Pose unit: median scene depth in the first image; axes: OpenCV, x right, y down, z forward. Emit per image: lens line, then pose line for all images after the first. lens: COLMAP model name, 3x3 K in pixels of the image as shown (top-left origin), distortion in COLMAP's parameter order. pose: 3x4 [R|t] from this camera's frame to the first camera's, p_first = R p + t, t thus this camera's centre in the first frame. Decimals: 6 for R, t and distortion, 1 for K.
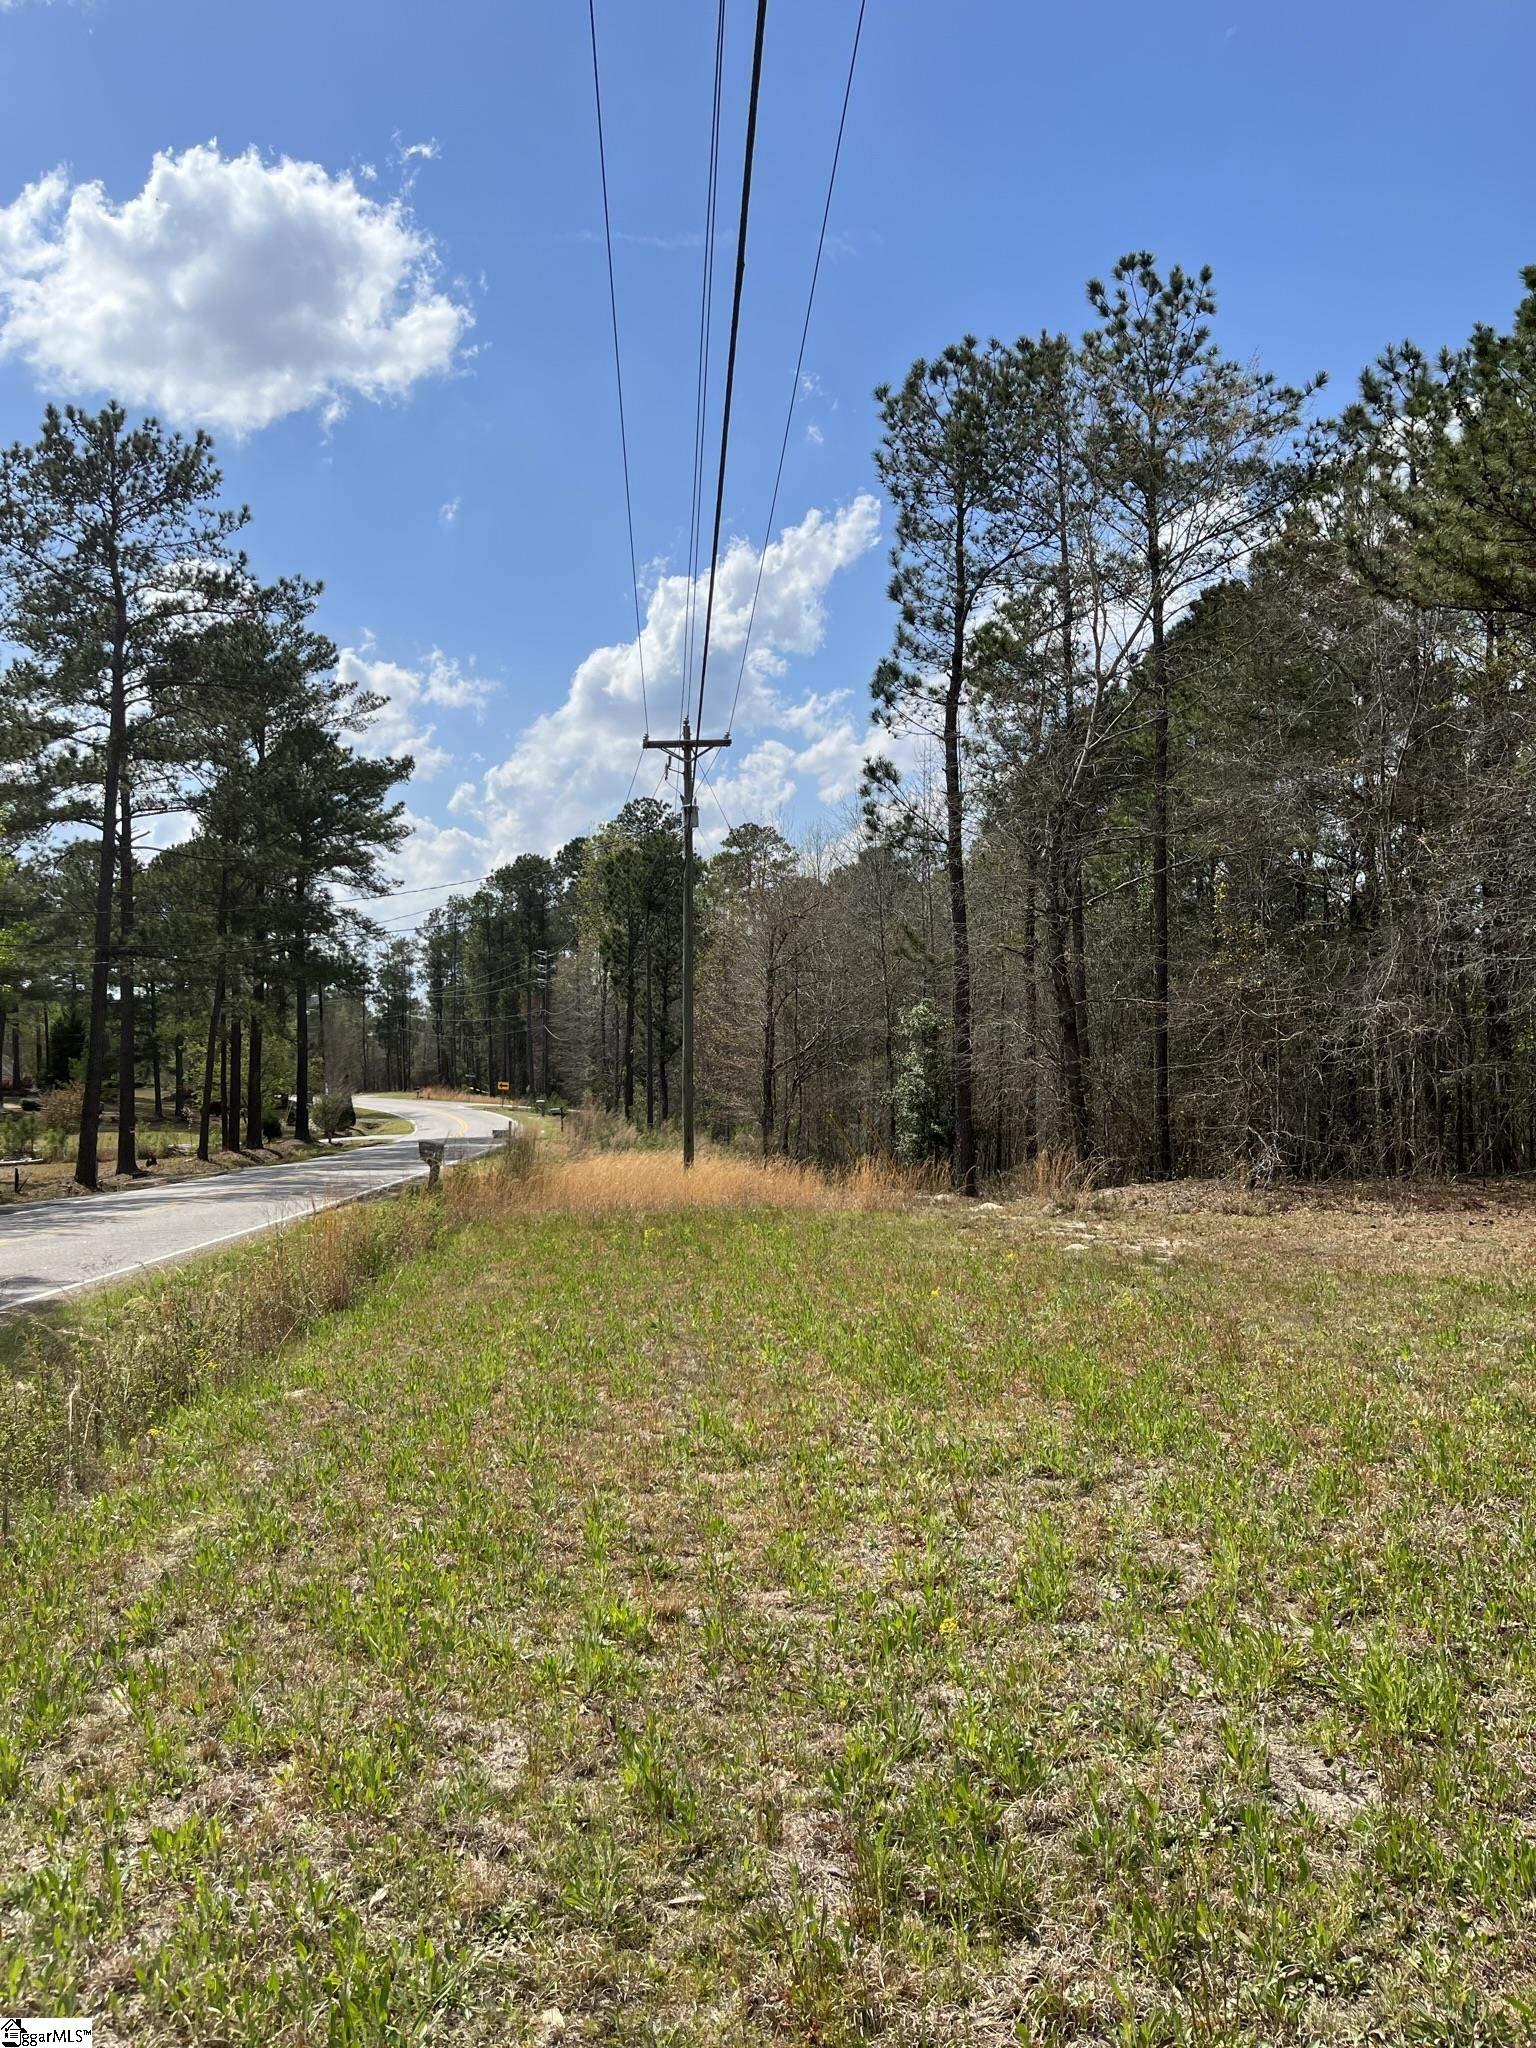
lens RADIAL K [[1524.0, 0, 774.9], [0, 1524.0, 1029.6], [0, 0, 1]] dist [0.001027, -0.001604]
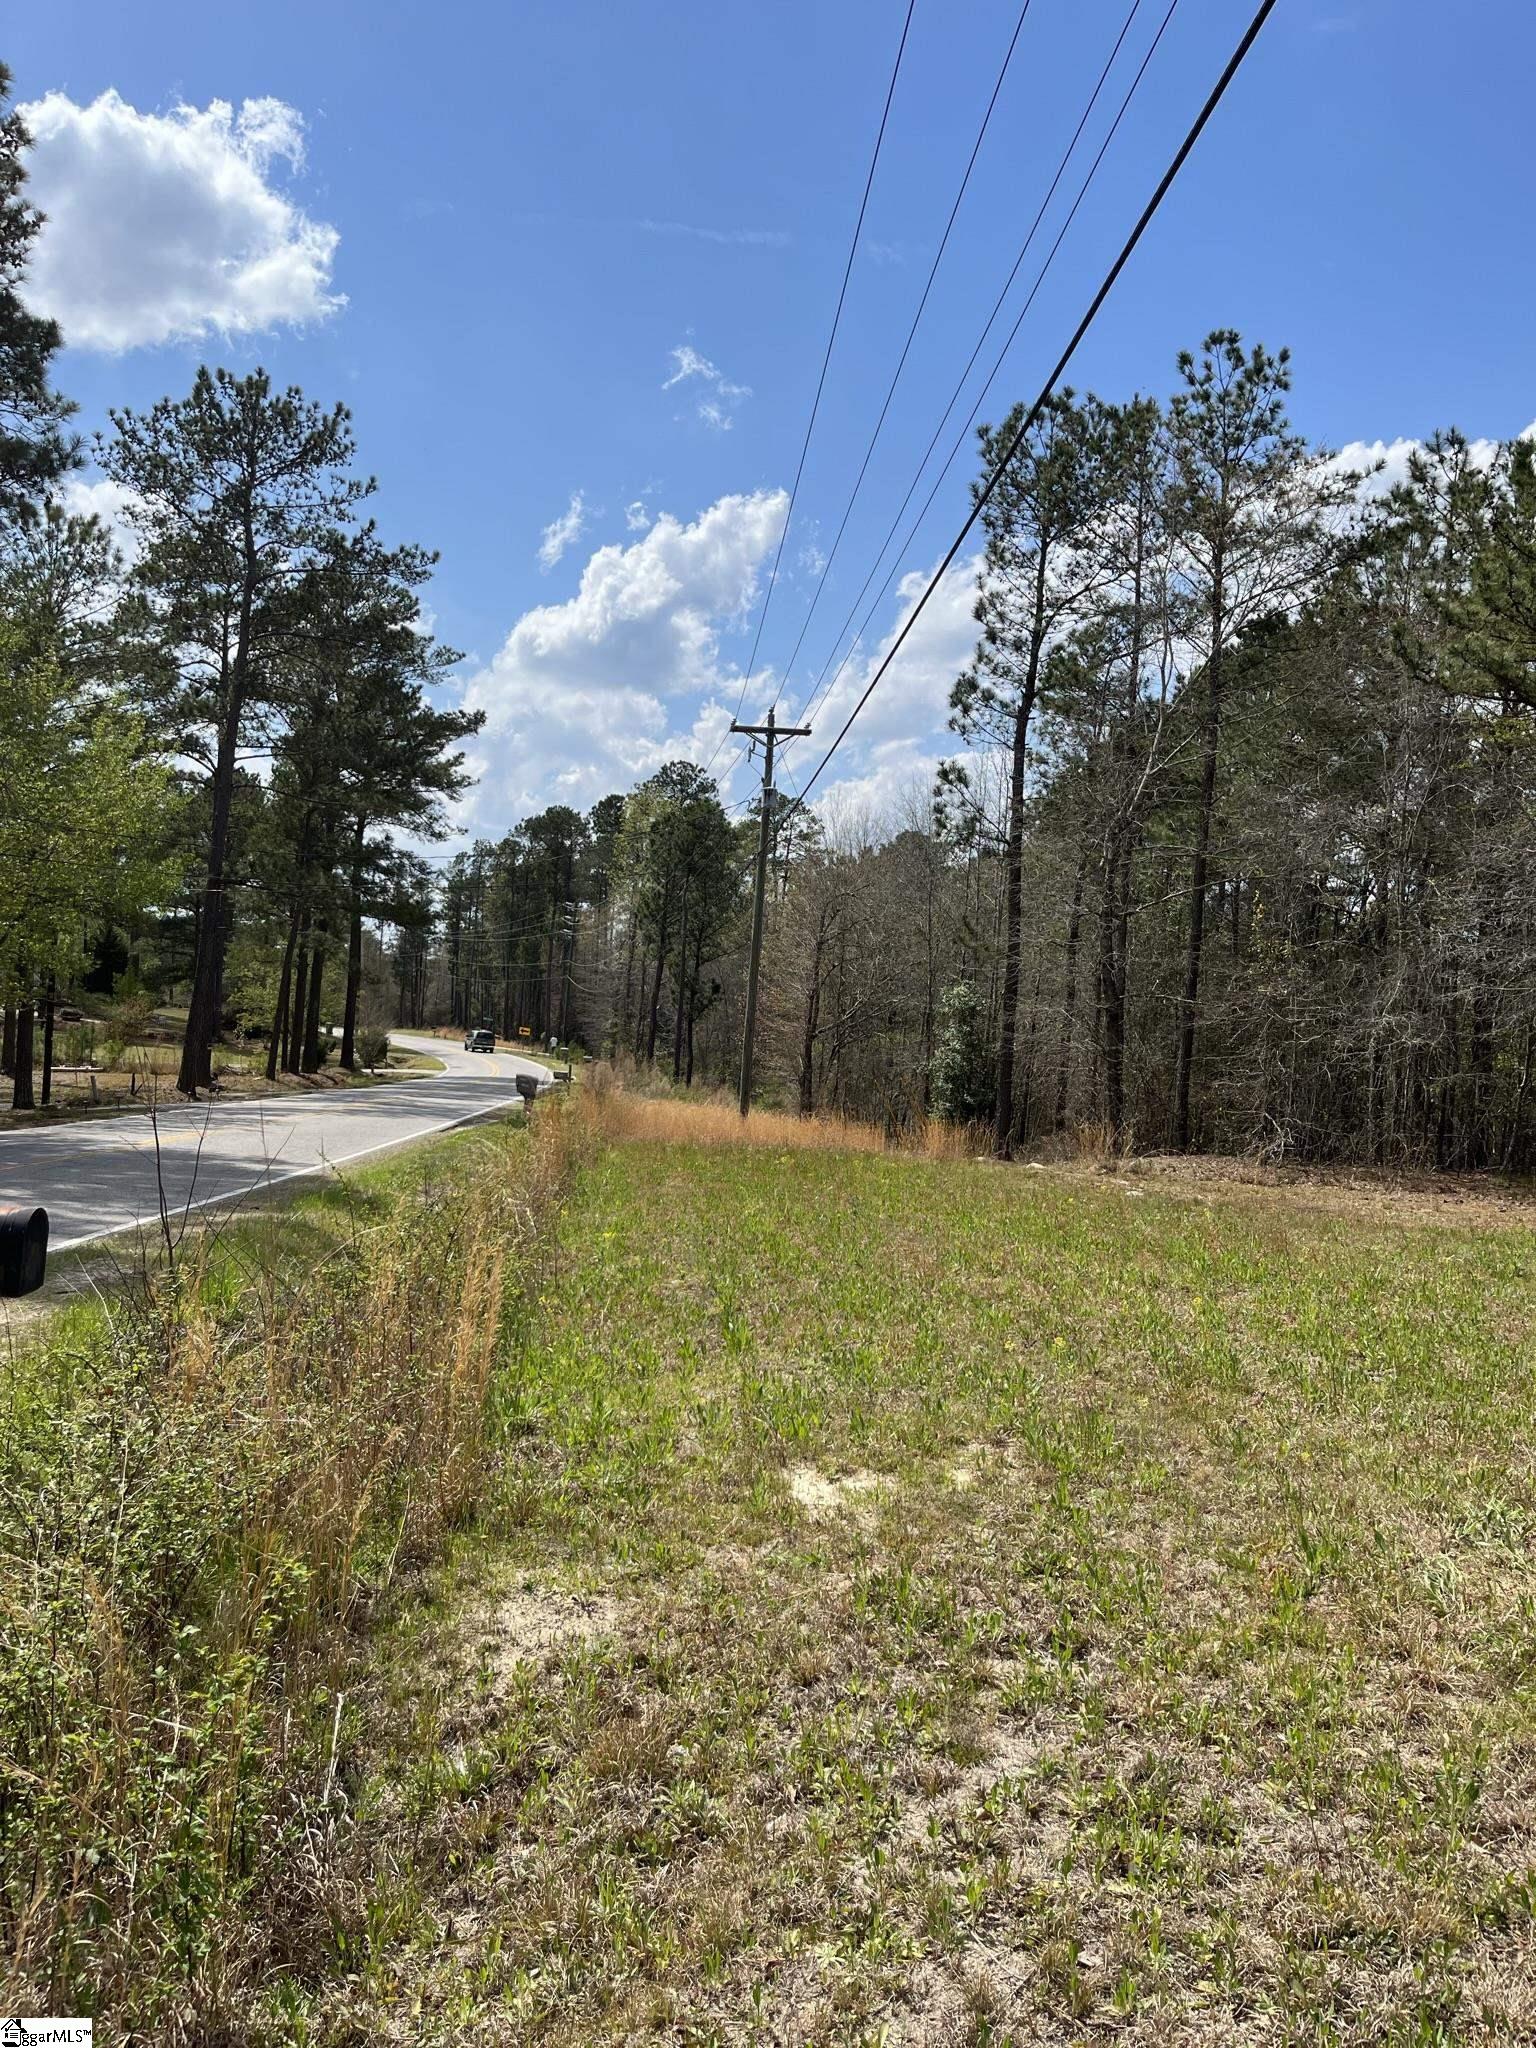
lens RADIAL K [[1581.8, 0, 770.8], [0, 1581.8, 1052.0], [0, 0, 1]] dist [0.023871, -0.088251]
pose [[0.997060, 0.073271, 0.022410, -0.074114], [-0.074046, 0.996606, 0.035962, 0.000582], [-0.019699, -0.037516, 0.999102, -0.157454]]
